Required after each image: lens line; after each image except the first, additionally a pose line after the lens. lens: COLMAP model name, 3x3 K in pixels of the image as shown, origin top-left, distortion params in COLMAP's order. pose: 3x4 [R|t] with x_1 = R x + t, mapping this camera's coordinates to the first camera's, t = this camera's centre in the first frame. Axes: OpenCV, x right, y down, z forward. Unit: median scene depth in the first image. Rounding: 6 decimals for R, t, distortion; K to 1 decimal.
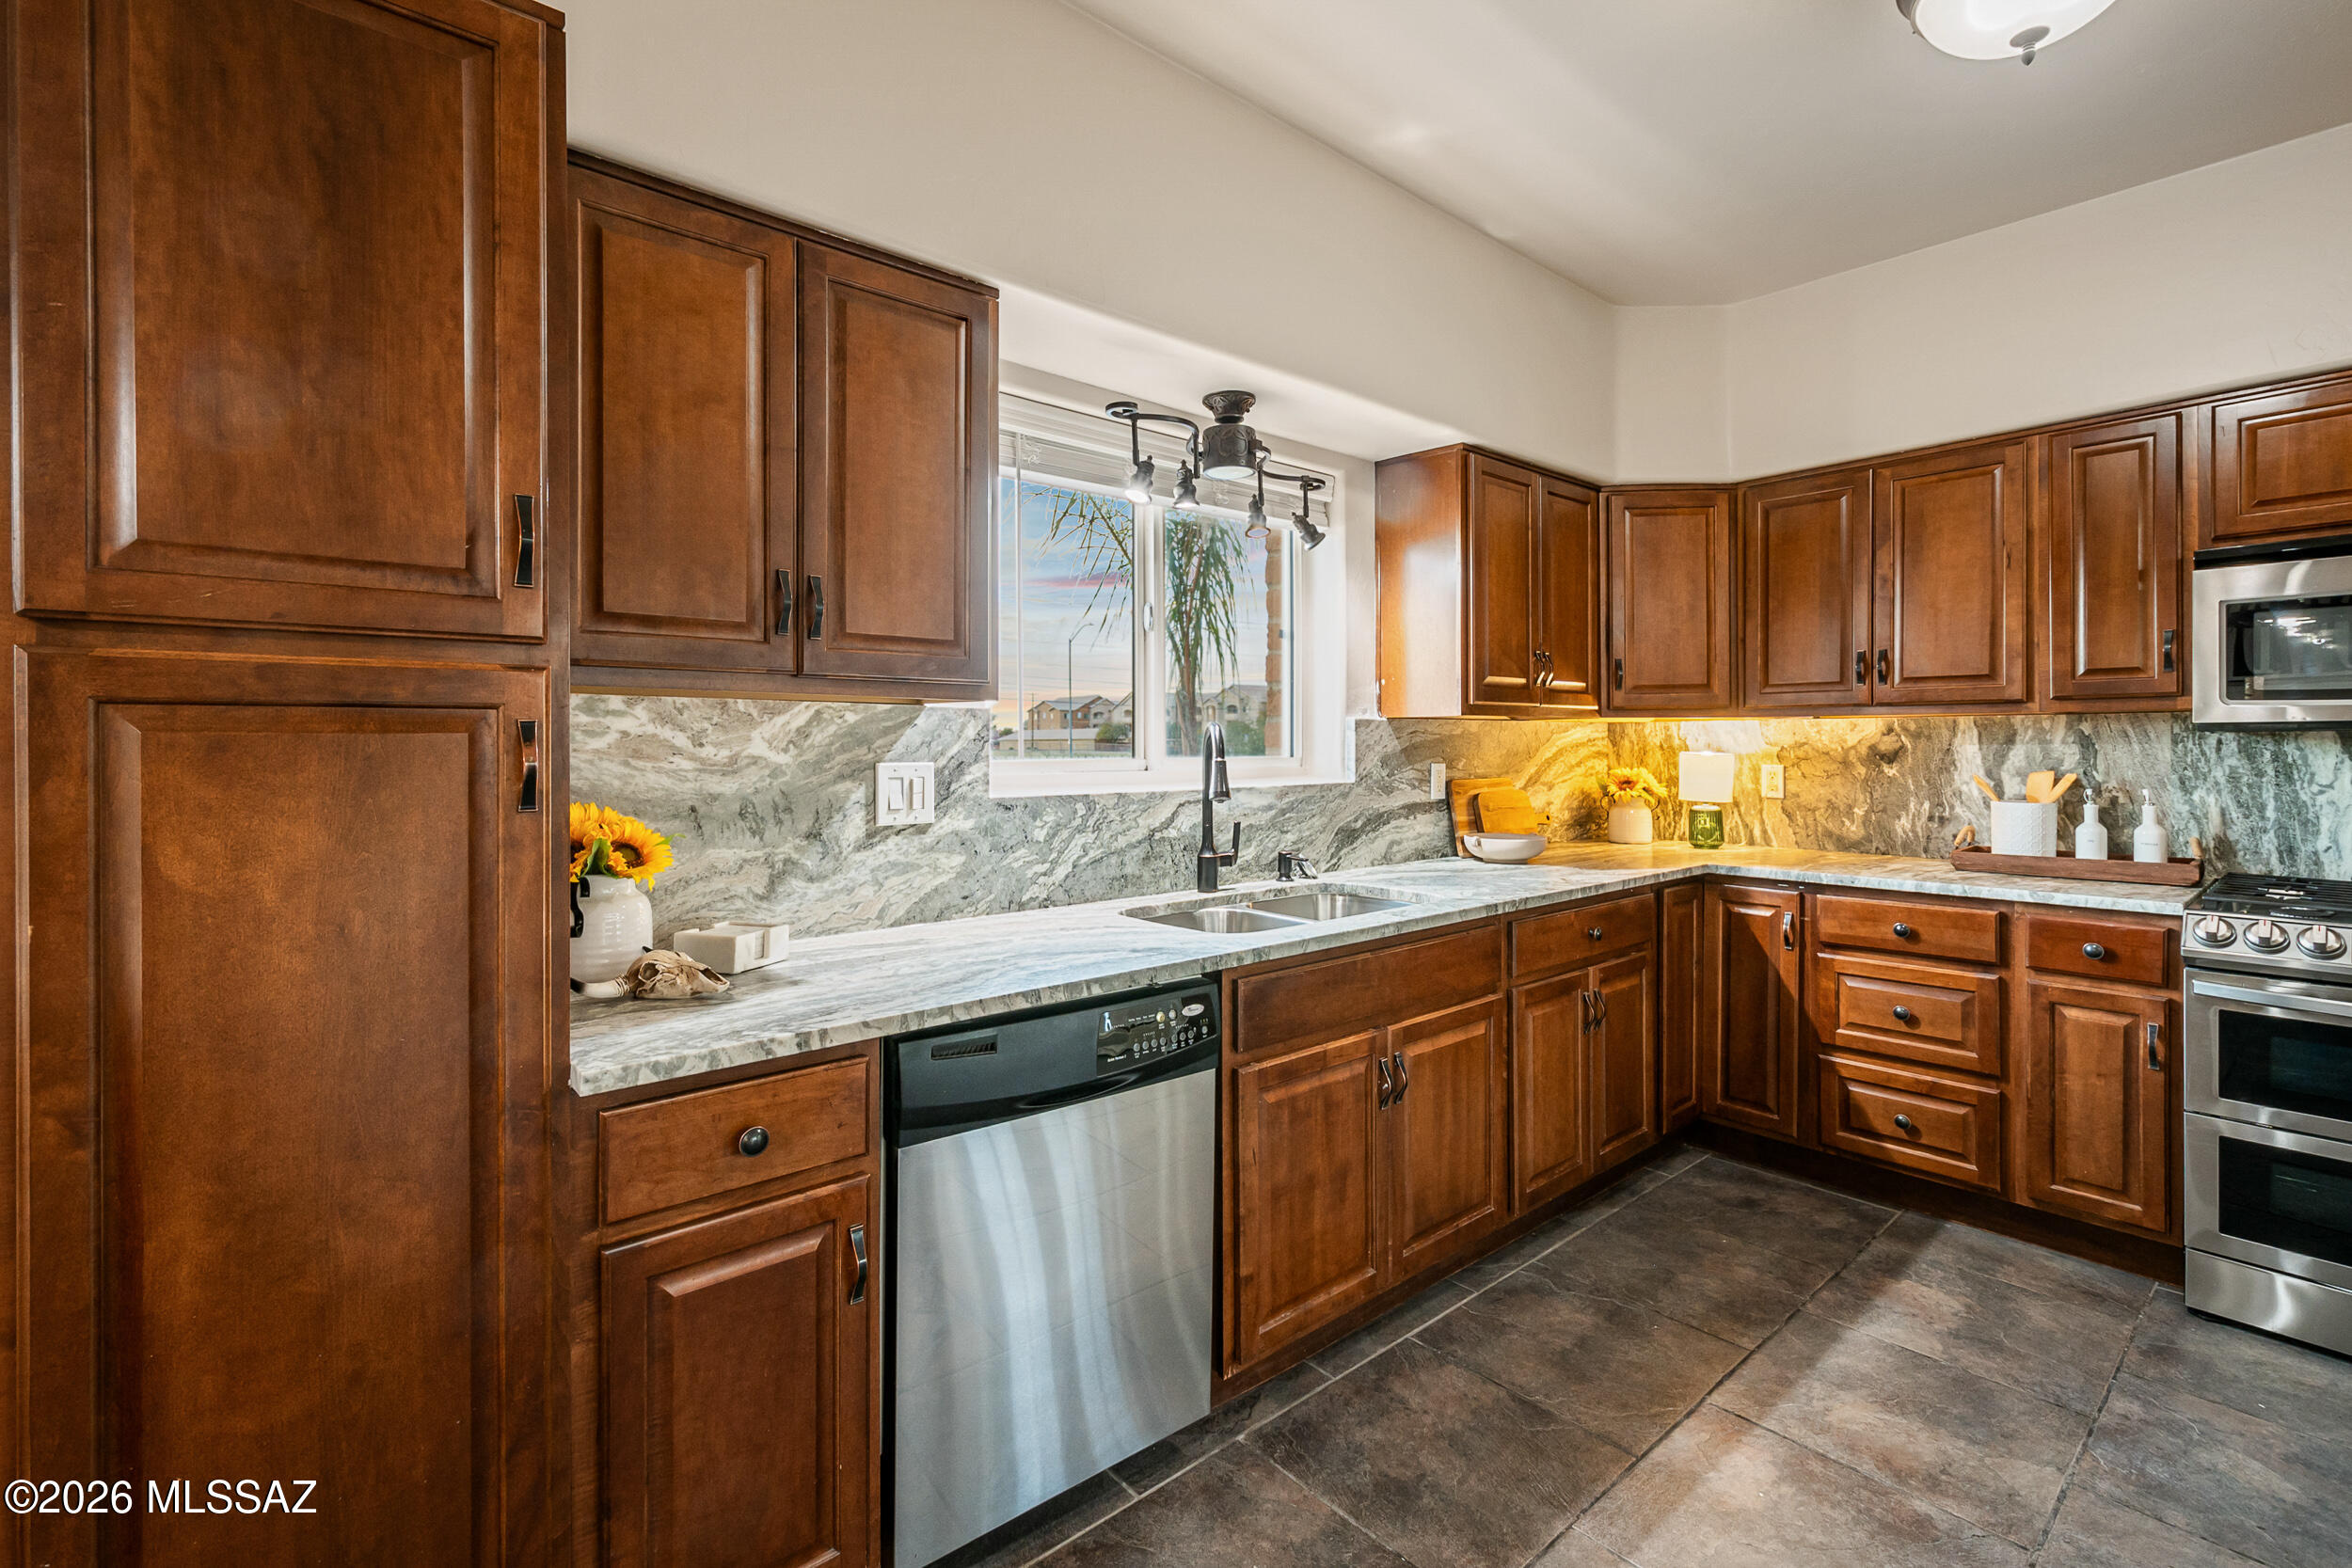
lens RADIAL K [[1035.3, 0, 1179.1], [0, 1035.3, 746.3], [0, 0, 1]] dist [0.008999, -0.001629]
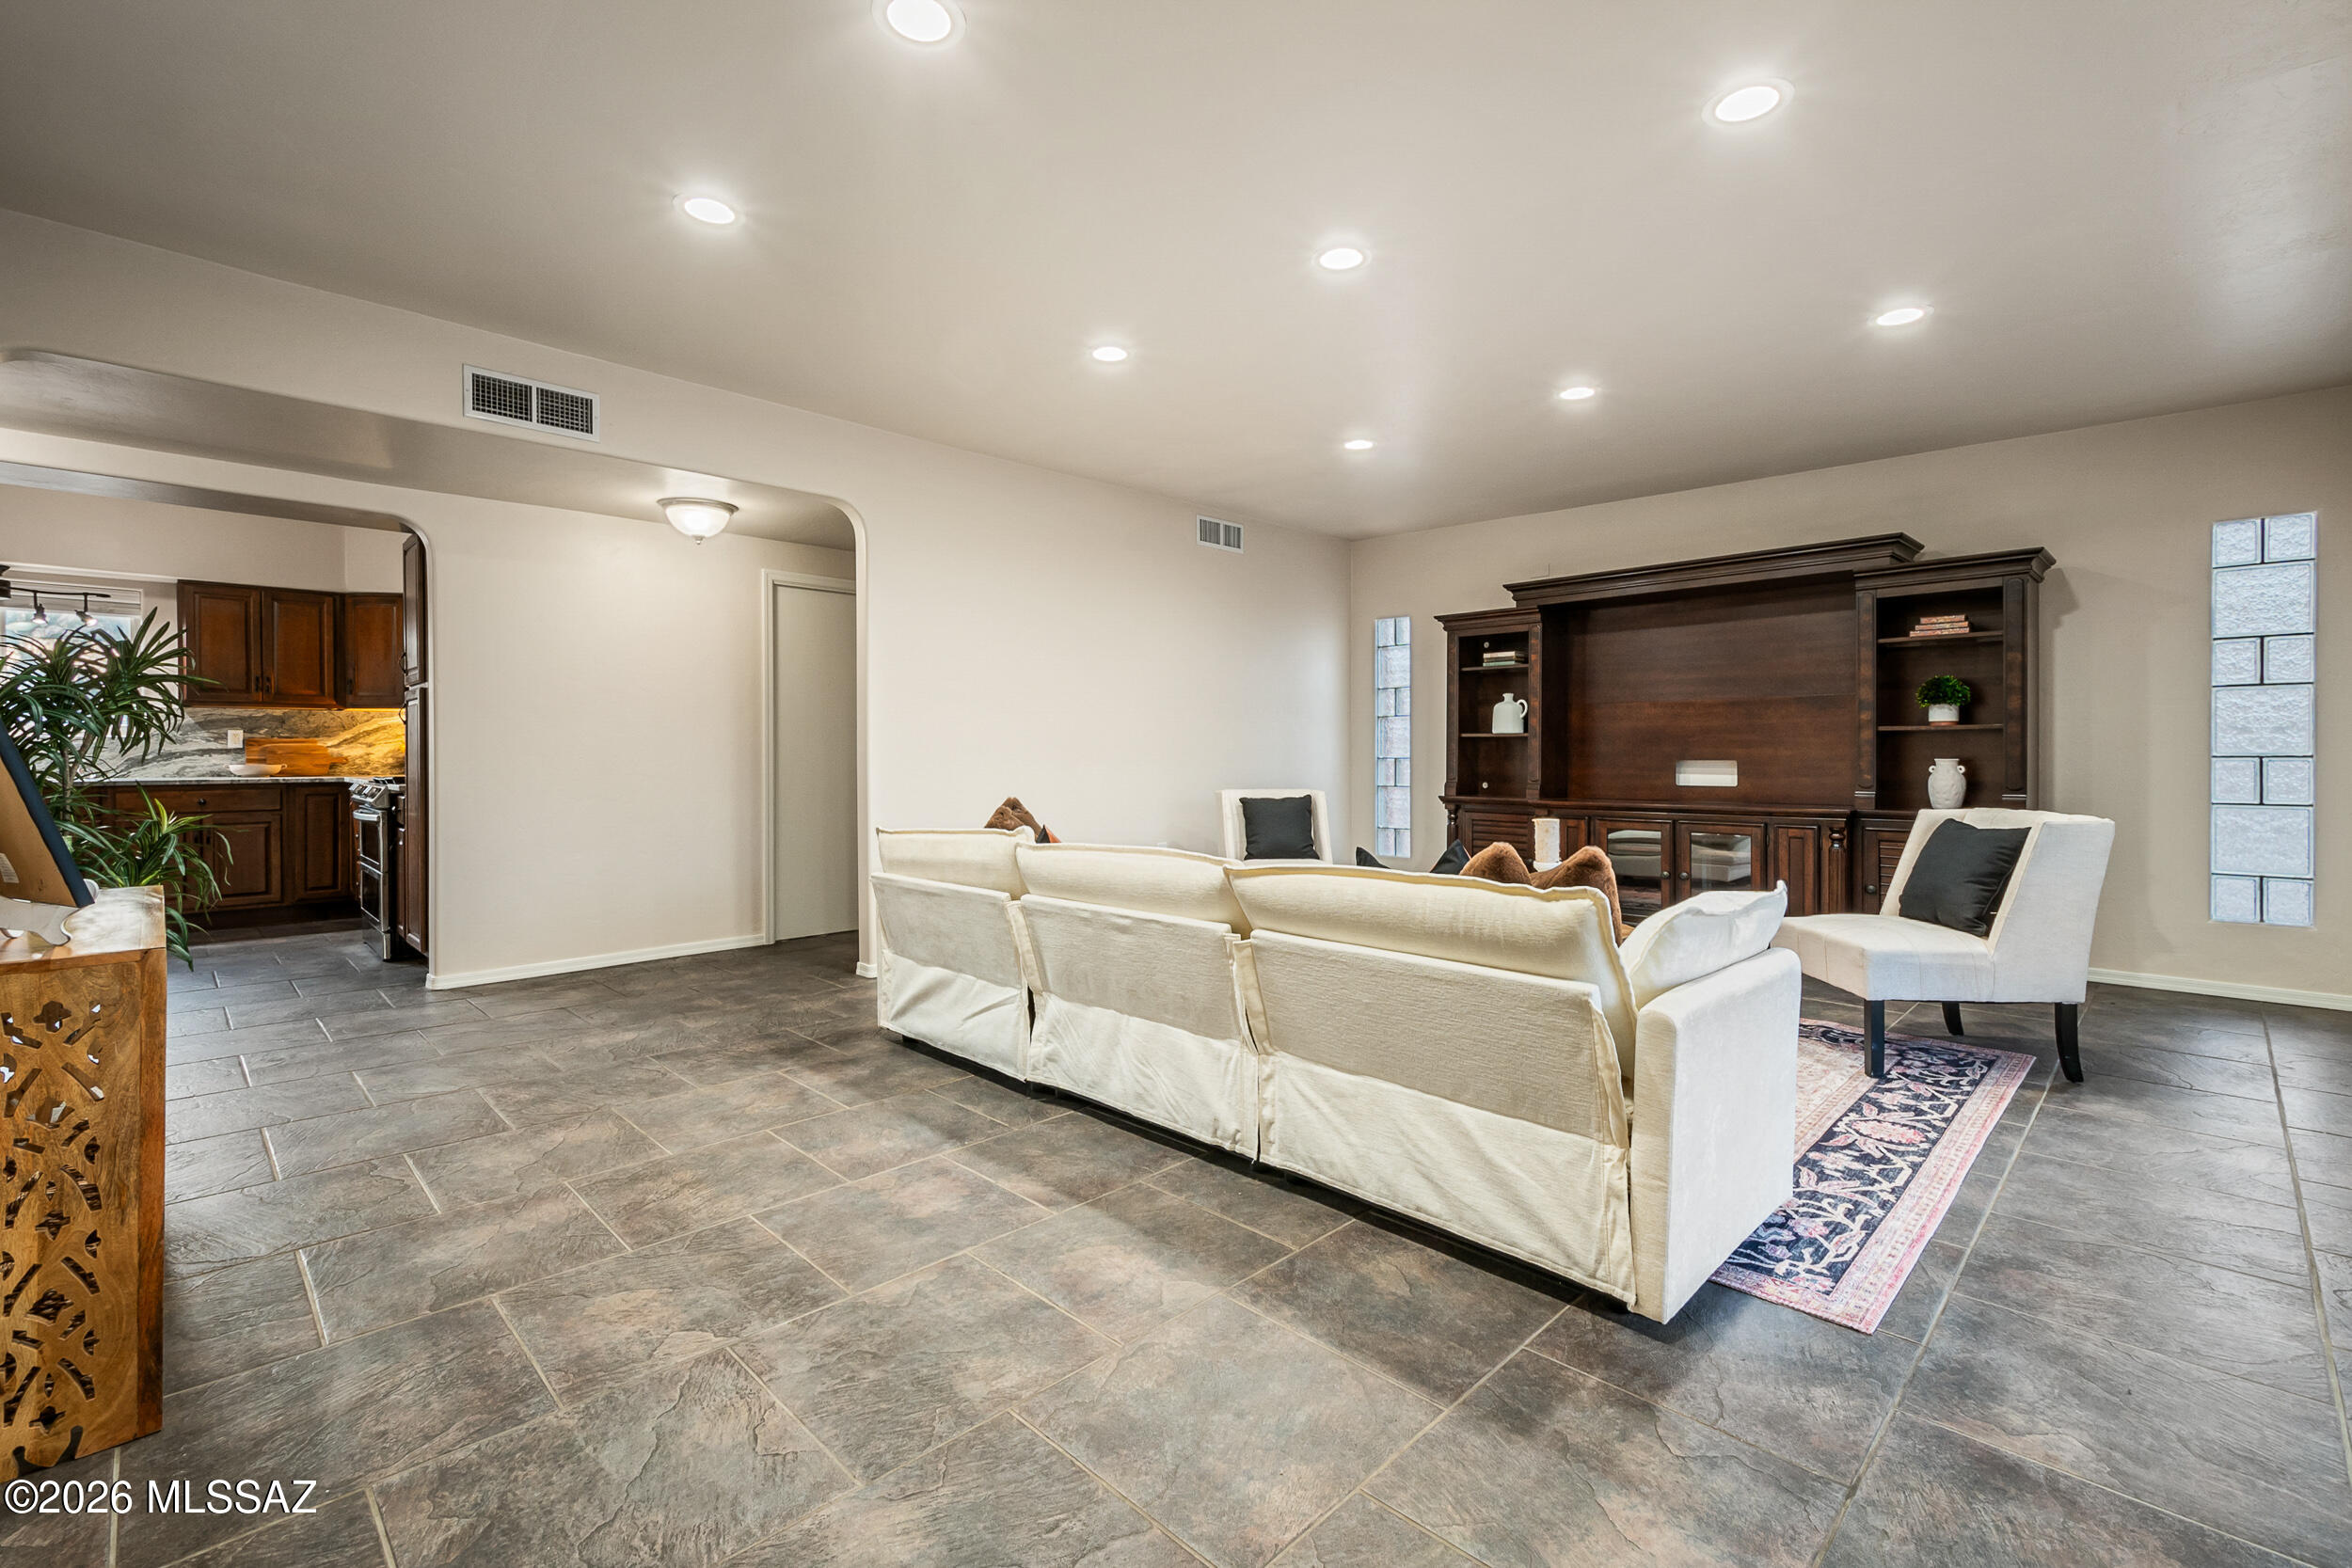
lens RADIAL K [[1035.3, 0, 1187.0], [0, 1035.3, 760.3], [0, 0, 1]] dist [0.008999, -0.001629]
pose [[0.997377, 0.002906, 0.072328, 2.485659], [-0.003135, 0.999990, 0.003054, 0.080955], [-0.072318, -0.003273, 0.997376, -1.485531]]
